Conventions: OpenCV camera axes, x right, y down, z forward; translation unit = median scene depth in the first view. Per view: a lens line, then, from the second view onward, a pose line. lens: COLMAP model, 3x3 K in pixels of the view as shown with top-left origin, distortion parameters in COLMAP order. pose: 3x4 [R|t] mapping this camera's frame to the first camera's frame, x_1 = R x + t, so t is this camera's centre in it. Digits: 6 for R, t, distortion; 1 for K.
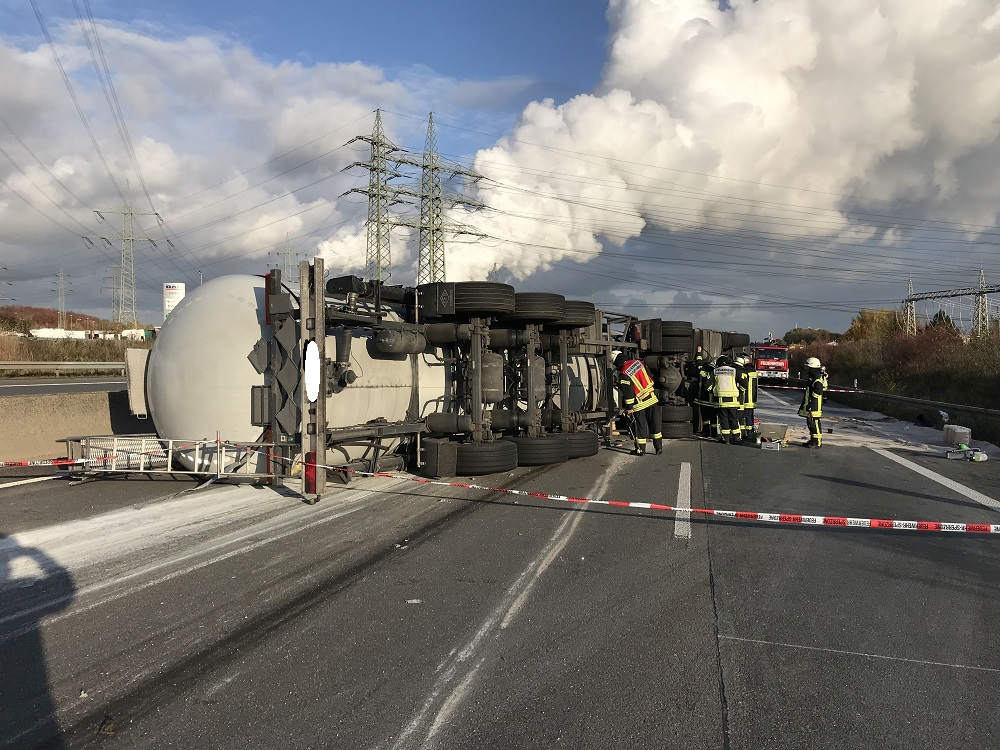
lens RADIAL K [[815.4, 0, 500.0], [0, 815.4, 375.0], [0, 0, 1]] dist [0.349705, 0.000465]
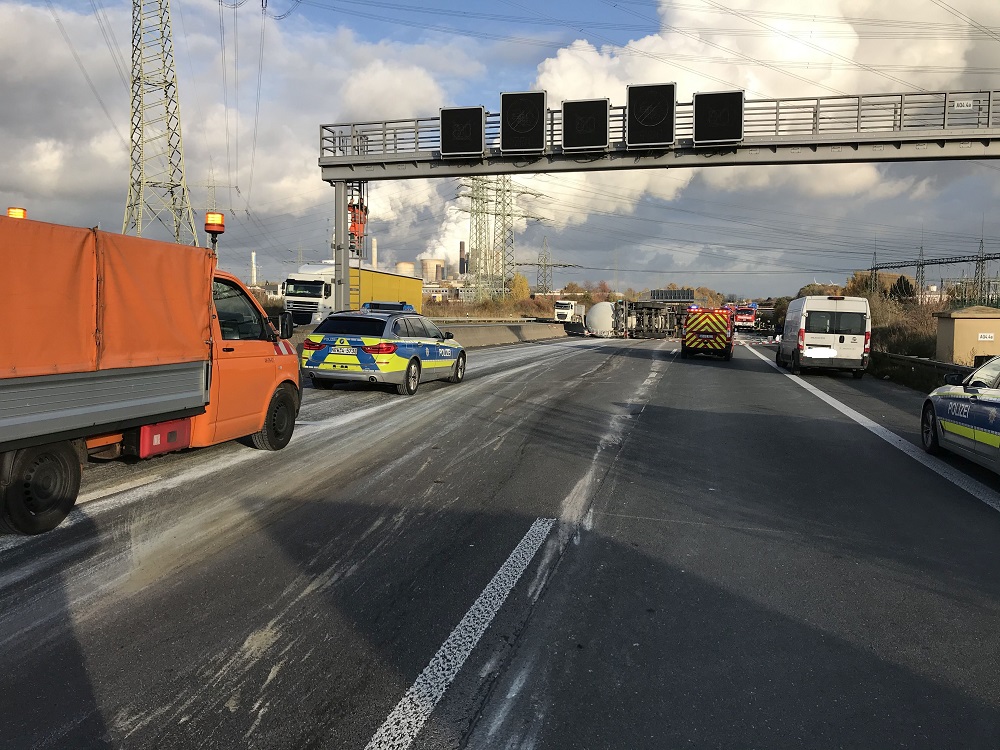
lens RADIAL K [[815.4, 0, 500.0], [0, 815.4, 375.0], [0, 0, 1]] dist [0.349705, 0.000465]
pose [[0.999634, 0.011204, -0.024624, -0.152993], [-0.009790, 0.998338, 0.056790, 0.011753], [0.025219, -0.056528, 0.998082, -0.806256]]
